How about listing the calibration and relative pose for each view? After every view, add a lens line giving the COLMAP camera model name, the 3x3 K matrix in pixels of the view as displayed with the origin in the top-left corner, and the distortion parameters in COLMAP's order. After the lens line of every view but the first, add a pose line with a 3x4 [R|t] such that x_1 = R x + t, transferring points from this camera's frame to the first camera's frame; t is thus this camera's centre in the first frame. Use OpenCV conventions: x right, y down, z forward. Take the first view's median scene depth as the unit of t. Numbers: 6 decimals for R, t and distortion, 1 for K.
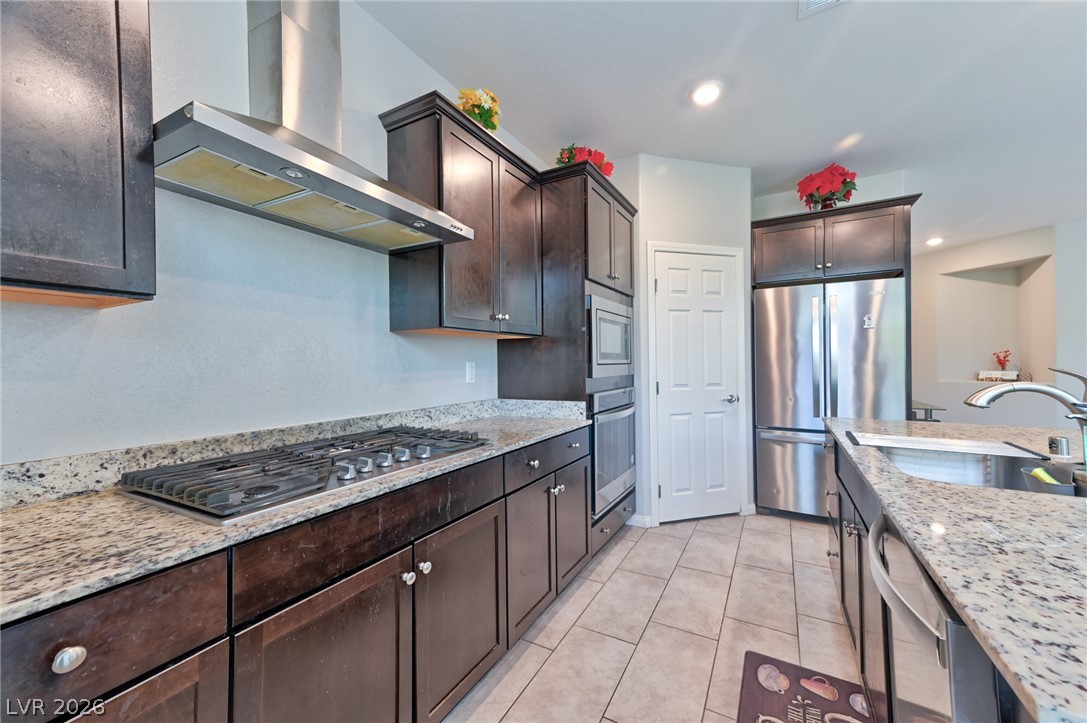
lens RADIAL K [[421.3, 0, 547.7], [0, 421.3, 361.4], [0, 0, 1]] dist [0.020536, 0.002911]
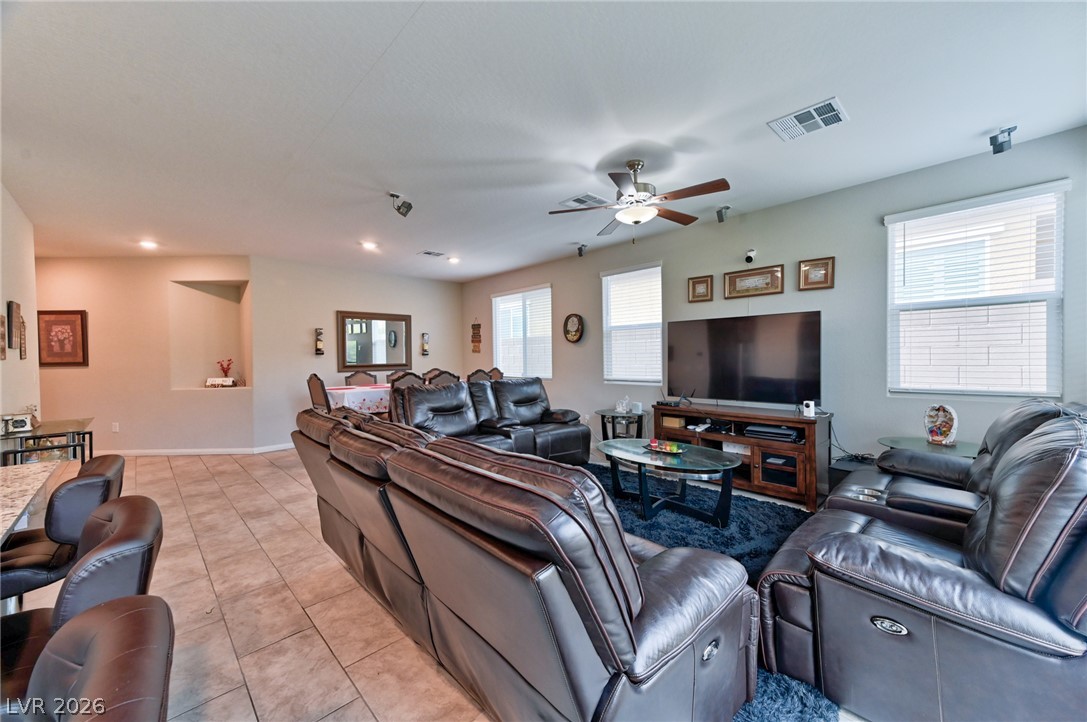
lens RADIAL K [[421.3, 0, 550.3], [0, 421.3, 361.5], [0, 0, 1]] dist [0.020536, 0.002911]
pose [[0.294344, -0.005223, 0.955685, 0.462723], [0.005506, 0.999978, 0.003770, -0.036422], [-0.955684, 0.004152, 0.294366, -0.233048]]
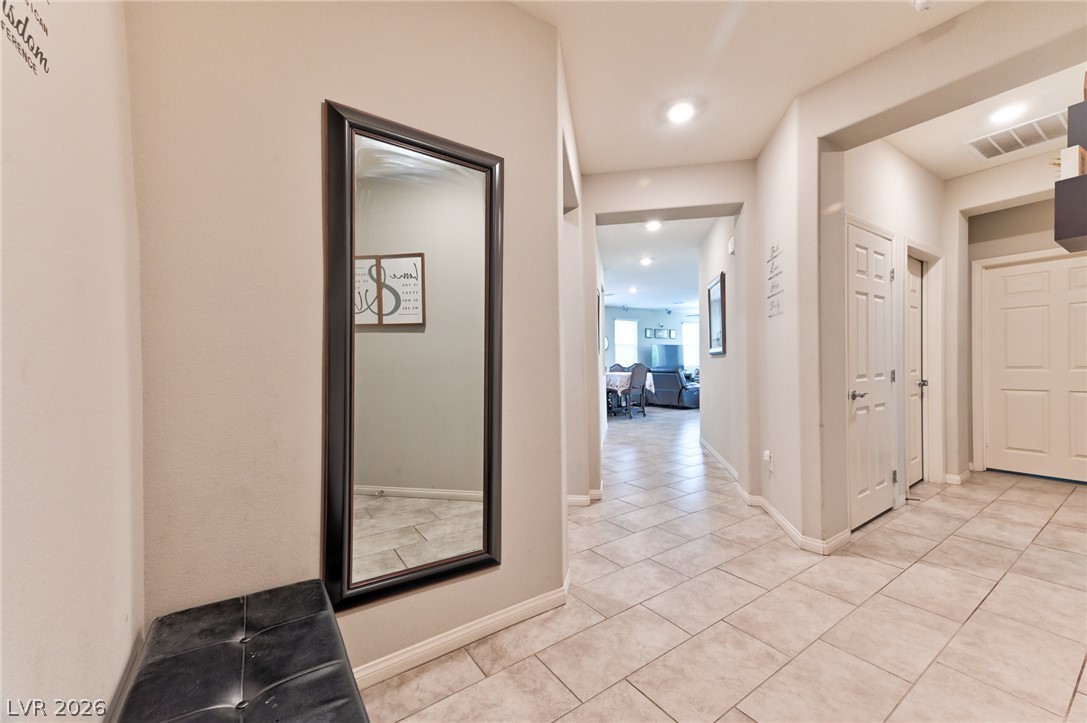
lens RADIAL K [[421.3, 0, 542.2], [0, 421.3, 365.2], [0, 0, 1]] dist [0.020536, 0.002911]
pose [[-0.889703, 0.021995, 0.456010, 1.143913], [0.024151, 0.999708, -0.001098, 0.009296], [-0.455901, 0.010036, -0.889974, 4.004208]]
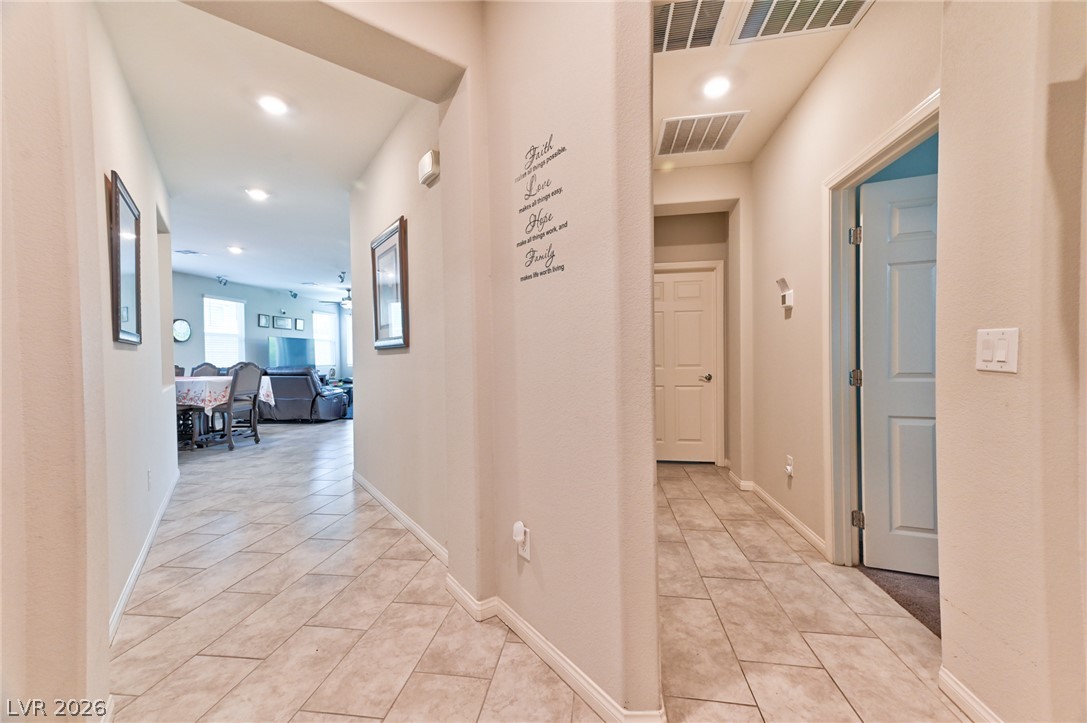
lens RADIAL K [[421.3, 0, 537.5], [0, 421.3, 362.9], [0, 0, 1]] dist [0.020536, 0.002911]
pose [[-0.939823, 0.025680, -0.340696, 1.295050], [0.021075, 0.999630, 0.017210, 0.006885], [0.341012, 0.008994, -0.940016, 3.377711]]
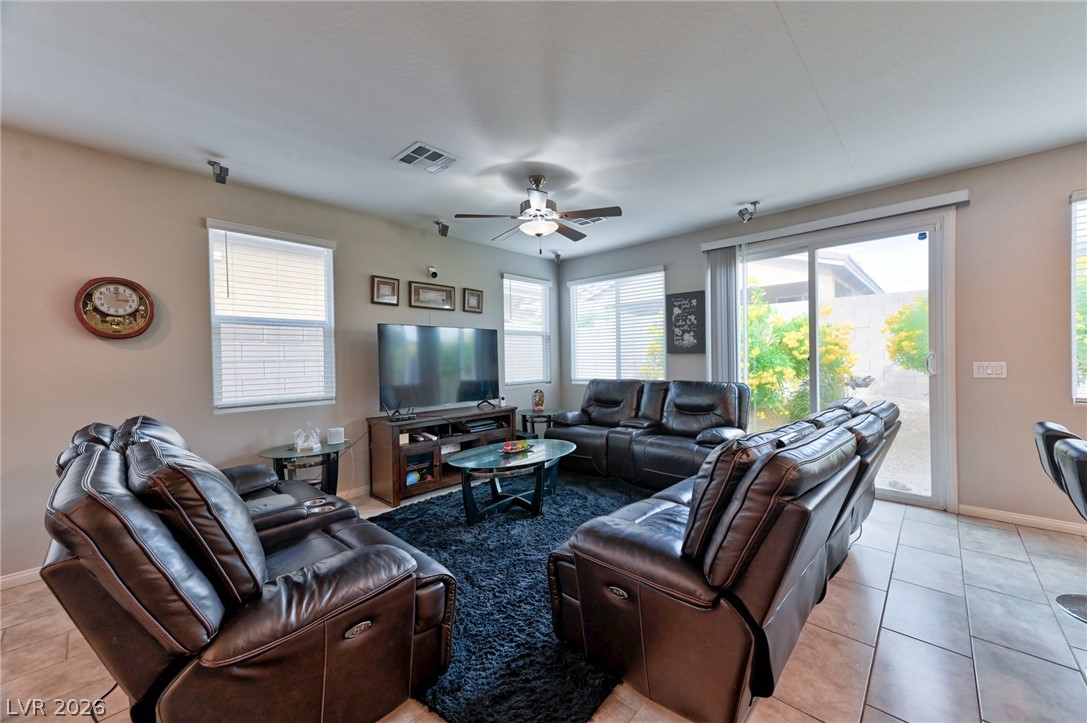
lens RADIAL K [[421.3, 0, 545.6], [0, 421.3, 361.8], [0, 0, 1]] dist [0.020536, 0.002911]
pose [[-0.971182, 0.027749, 0.236718, 1.266120], [0.028801, 0.999585, 0.000988, -0.041552], [-0.236592, 0.007777, -0.971578, 0.962880]]
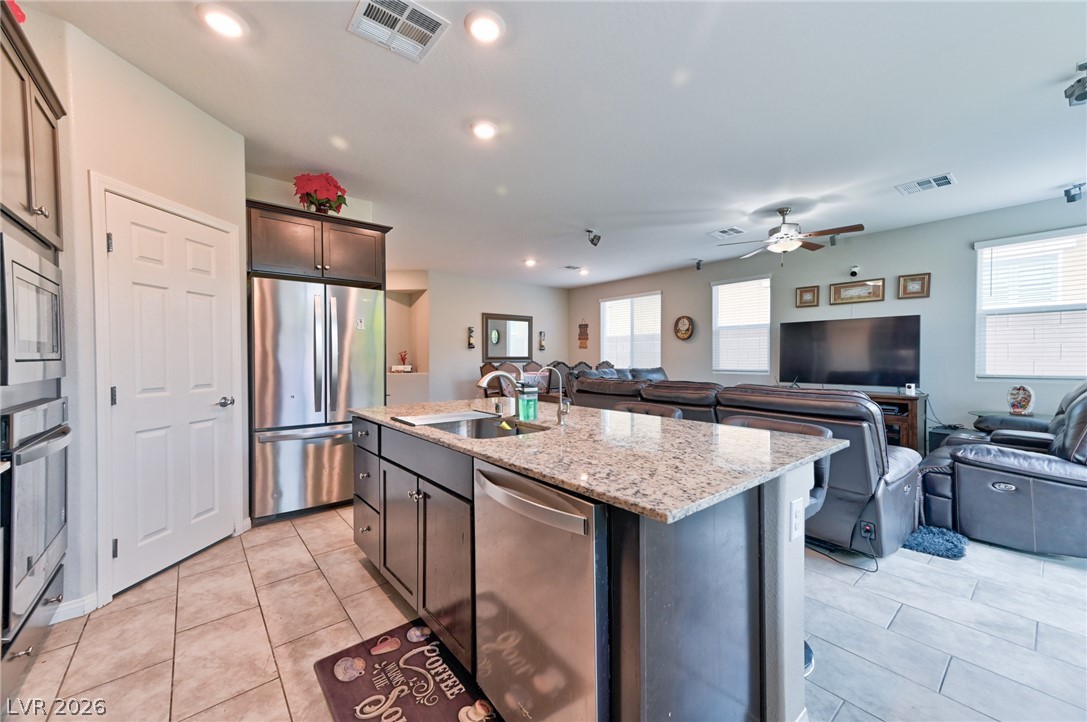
lens RADIAL K [[421.3, 0, 549.2], [0, 421.3, 361.6], [0, 0, 1]] dist [0.020536, 0.002911]
pose [[0.356196, -0.001849, 0.934409, -0.140083], [-0.004756, 0.999982, 0.003792, 0.002499], [-0.934399, -0.005794, 0.356181, 0.109439]]
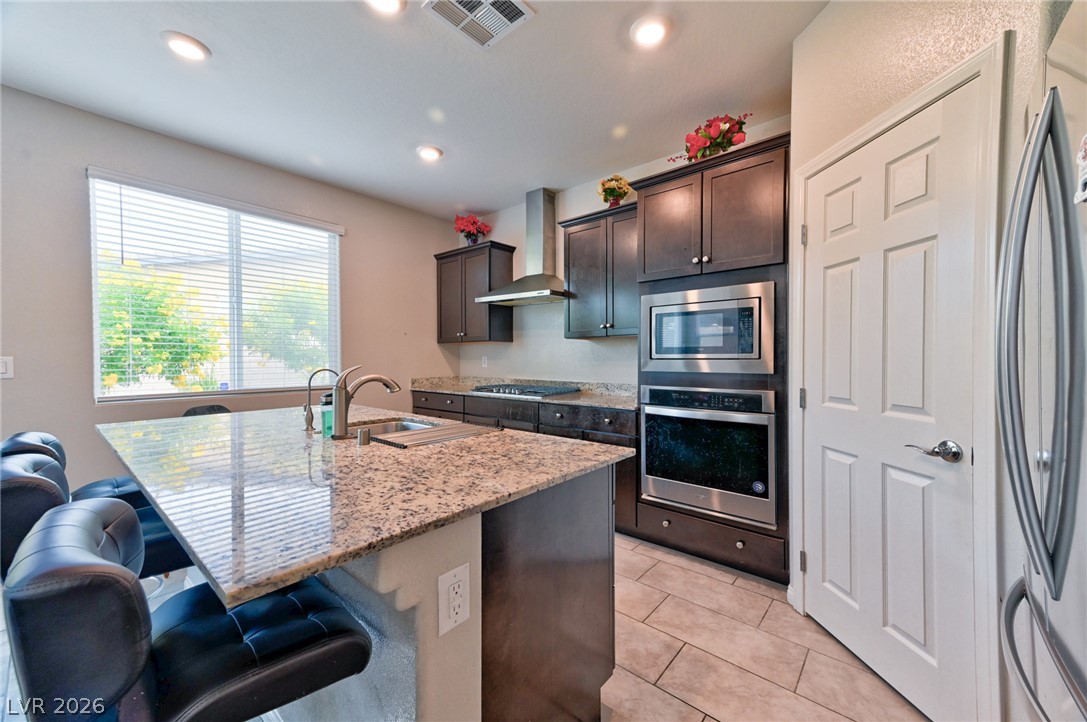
lens RADIAL K [[421.3, 0, 550.2], [0, 421.3, 359.2], [0, 0, 1]] dist [0.020536, 0.002911]
pose [[-0.199336, 0.013769, -0.979835, 1.001066], [0.007276, 0.999895, 0.012571, -0.005800], [0.979904, -0.004624, -0.199415, 0.790284]]
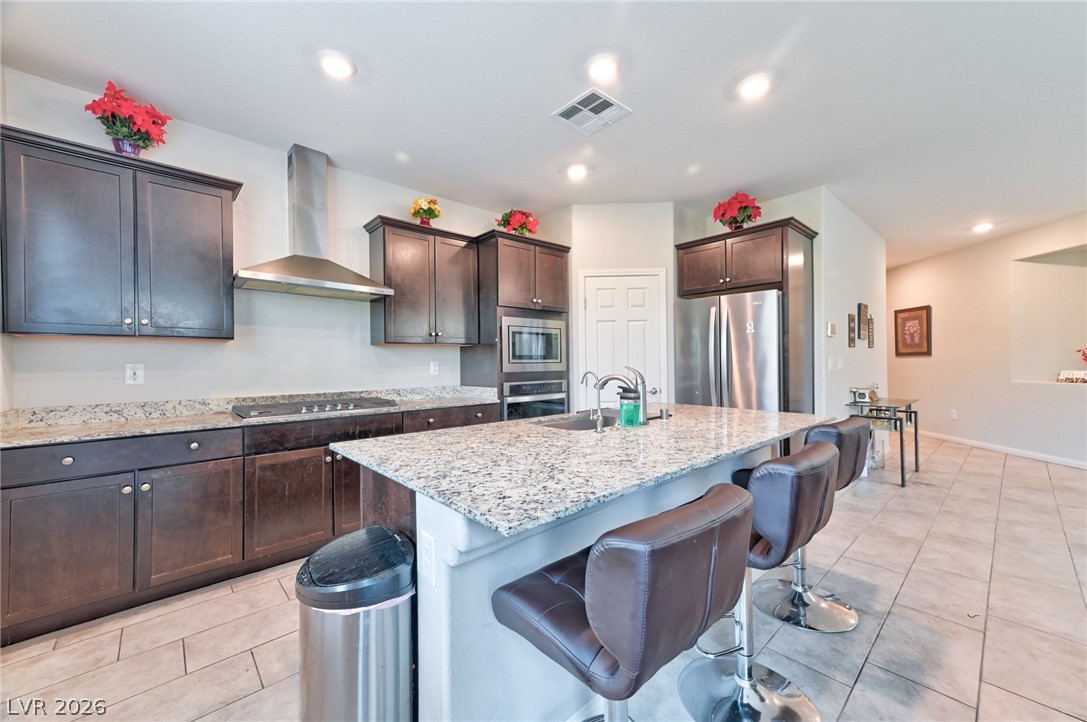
lens RADIAL K [[421.3, 0, 545.5], [0, 421.3, 359.2], [0, 0, 1]] dist [0.020536, 0.002911]
pose [[0.947761, -0.001432, -0.318979, 0.580661], [0.001828, 0.999998, 0.000941, -0.006301], [0.318977, -0.001475, 0.947761, -0.296285]]
